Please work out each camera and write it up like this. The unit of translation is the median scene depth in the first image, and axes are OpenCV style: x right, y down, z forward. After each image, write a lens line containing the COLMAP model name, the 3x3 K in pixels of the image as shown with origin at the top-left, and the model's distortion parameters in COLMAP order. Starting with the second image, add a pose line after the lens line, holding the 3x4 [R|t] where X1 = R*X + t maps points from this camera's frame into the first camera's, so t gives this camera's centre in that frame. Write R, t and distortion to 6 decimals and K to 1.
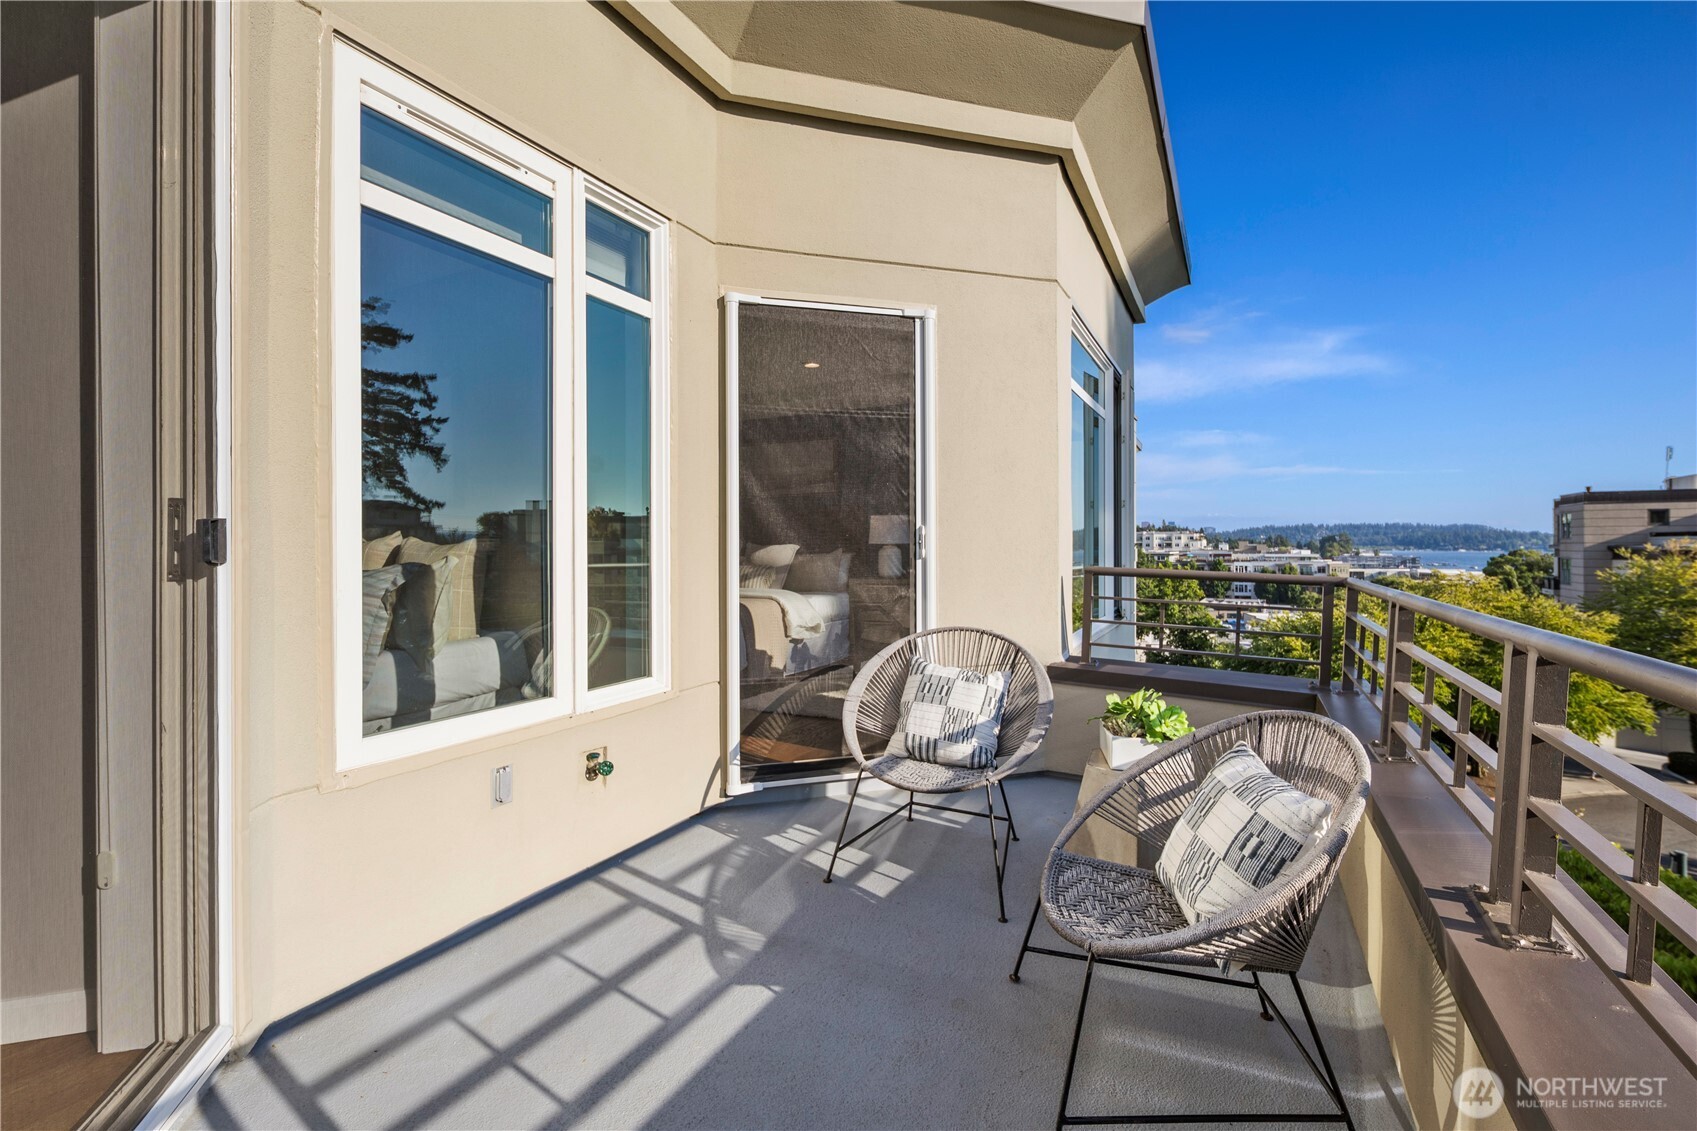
lens RADIAL K [[742.3, 0, 854.1], [0, 742.3, 548.2], [0, 0, 1]] dist [0.001667, -0.000476]
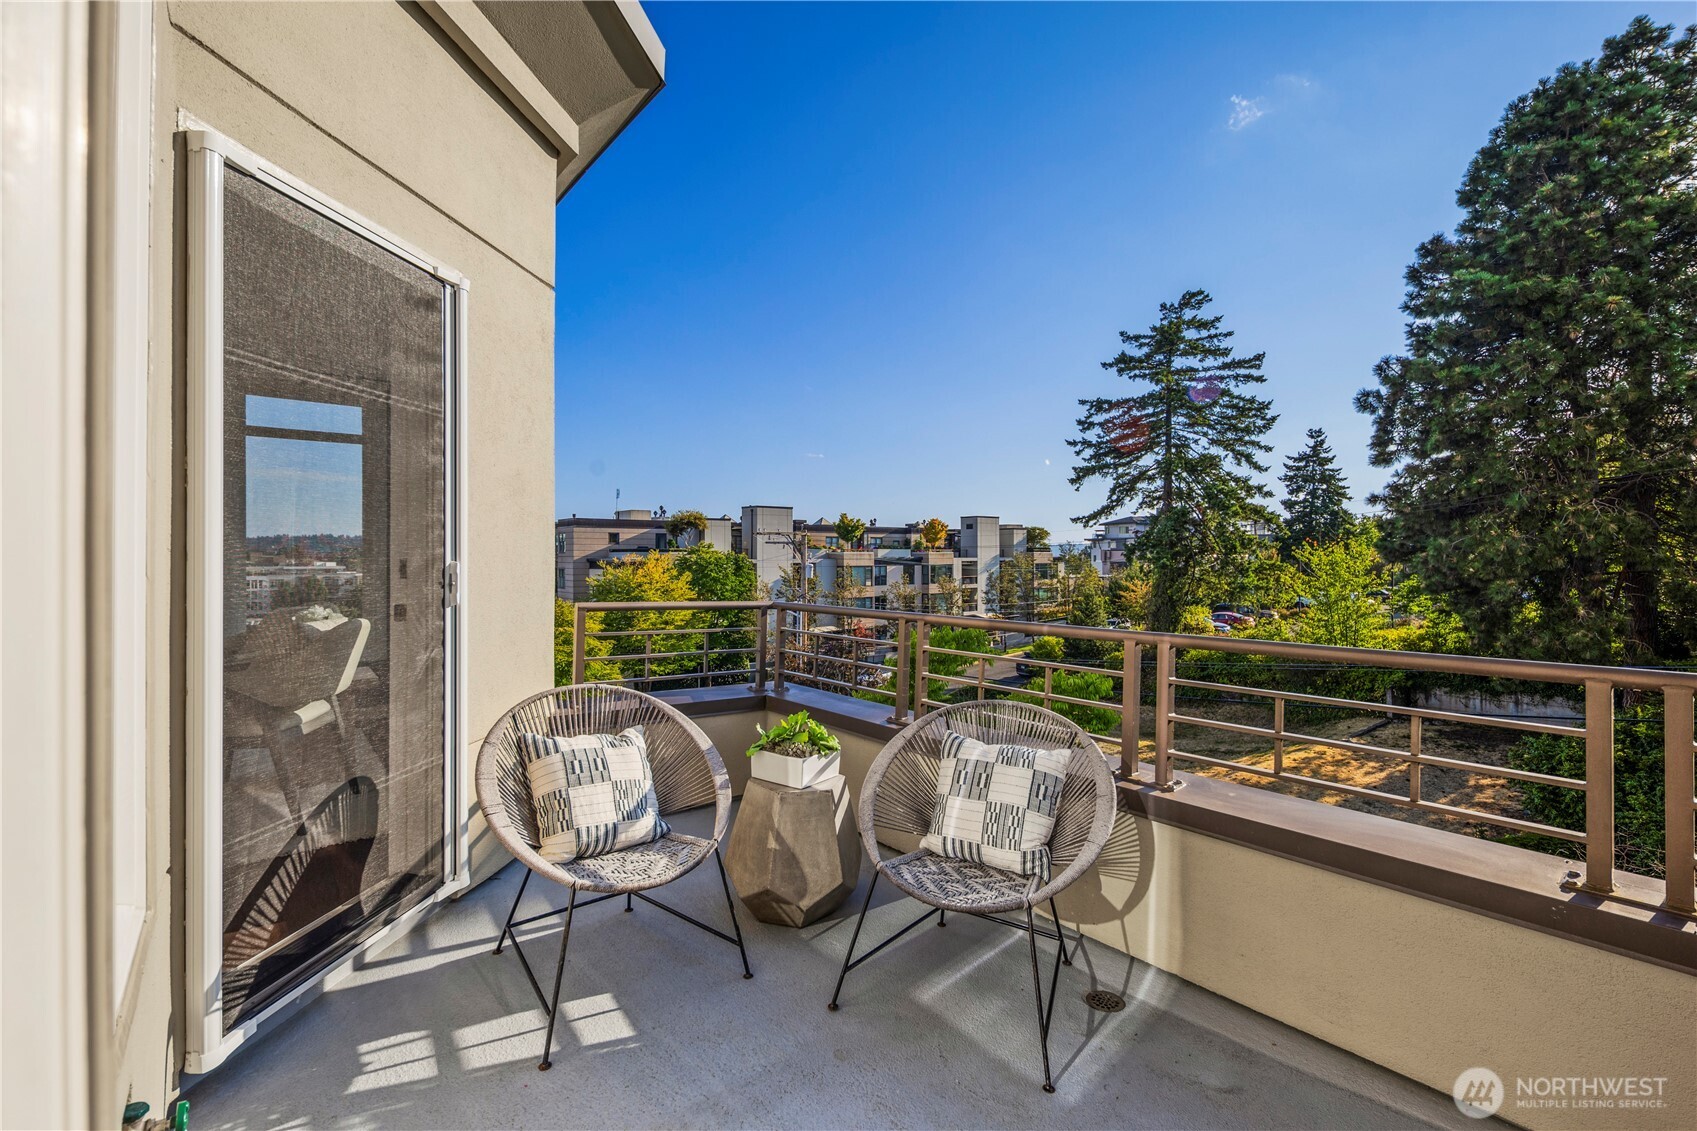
lens RADIAL K [[742.3, 0, 854.1], [0, 742.3, 548.2], [0, 0, 1]] dist [0.001667, -0.000476]
pose [[0.392959, 0.012138, 0.919476, -0.442681], [0.001839, 0.999901, -0.013985, -0.032593], [-0.919554, 0.007187, 0.392898, 0.332618]]
